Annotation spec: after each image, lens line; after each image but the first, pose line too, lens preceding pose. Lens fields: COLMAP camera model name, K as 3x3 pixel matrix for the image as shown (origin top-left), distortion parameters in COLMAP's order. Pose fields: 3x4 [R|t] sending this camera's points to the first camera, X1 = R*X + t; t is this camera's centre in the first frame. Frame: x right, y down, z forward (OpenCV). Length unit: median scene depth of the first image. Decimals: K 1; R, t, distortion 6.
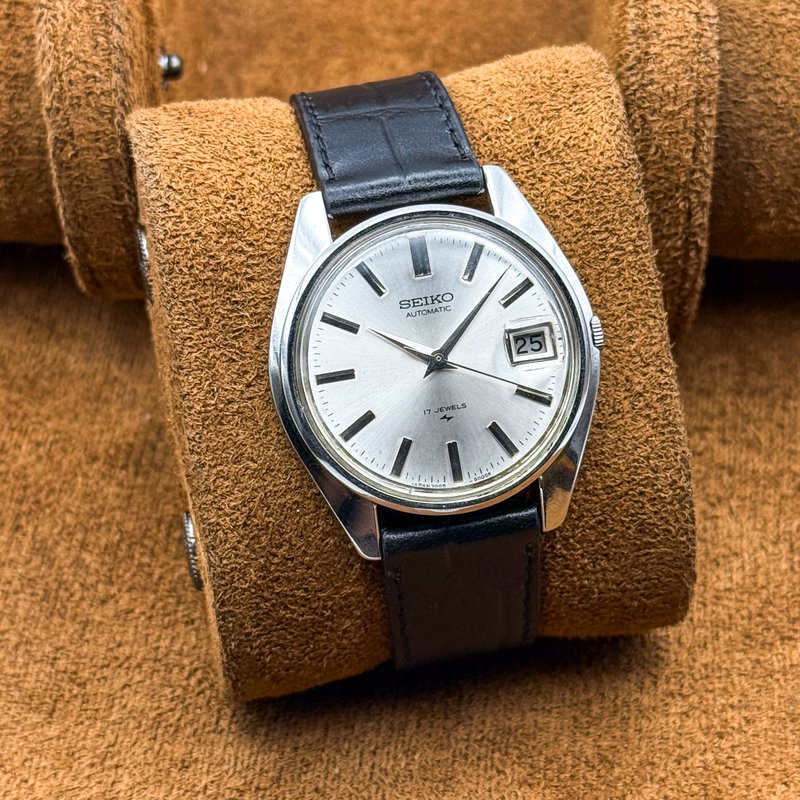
lens RADIAL K [[2302.2, 0, 399.2], [0, 2302.2, 416.2], [0, 0, 1]] dist [0.120897, 0.821297]
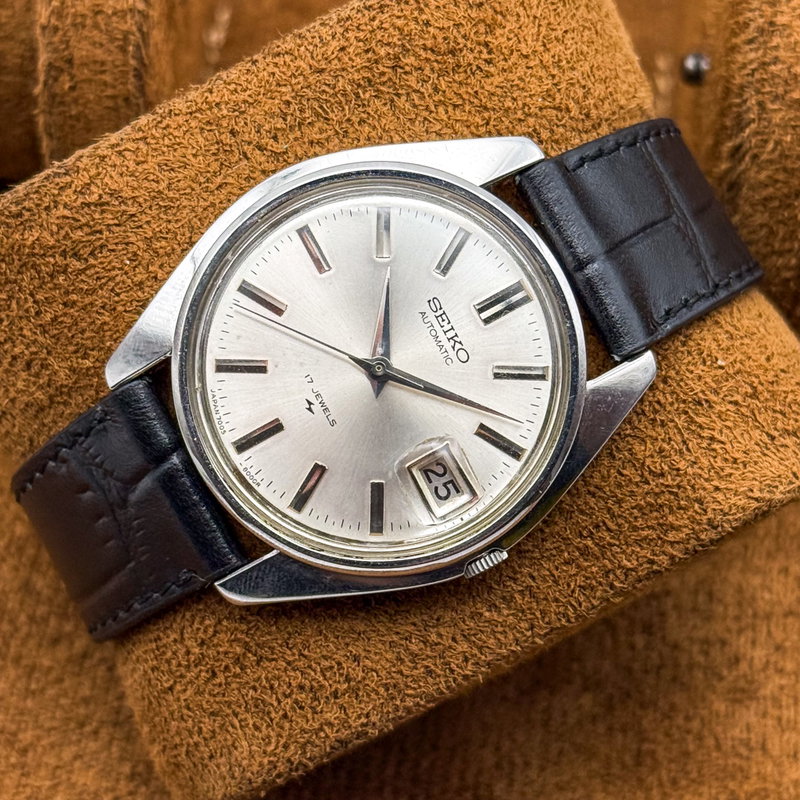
lens RADIAL K [[2302.2, 0, 399.2], [0, 2302.2, 416.2], [0, 0, 1]] dist [0.120897, 0.821297]
pose [[0.328636, 0.930050, -0.164331, 0.156126], [-0.938705, 0.340826, 0.051680, -0.064587], [0.104073, 0.137275, 0.985050, 0.255429]]
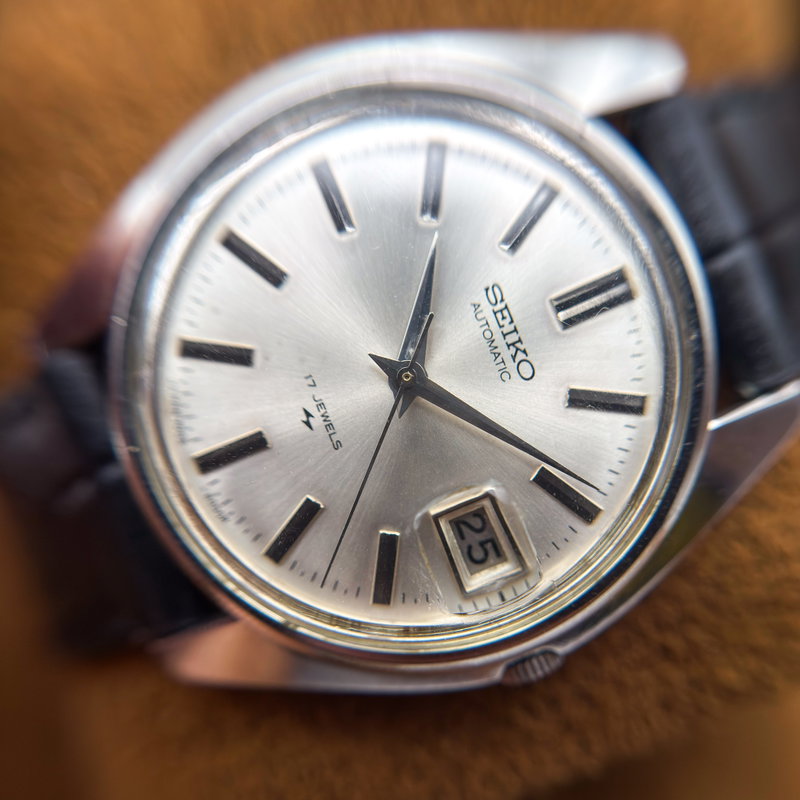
lens RADIAL K [[772.1, 0, 400.0], [0, 772.1, 425.1], [0, 0, 1]] dist [0.467434, -0.000295]
pose [[0.229031, 0.961276, -0.153275, 0.058236], [-0.966183, 0.243656, 0.084392, -0.036874], [0.118471, 0.128763, 0.984573, 0.793795]]
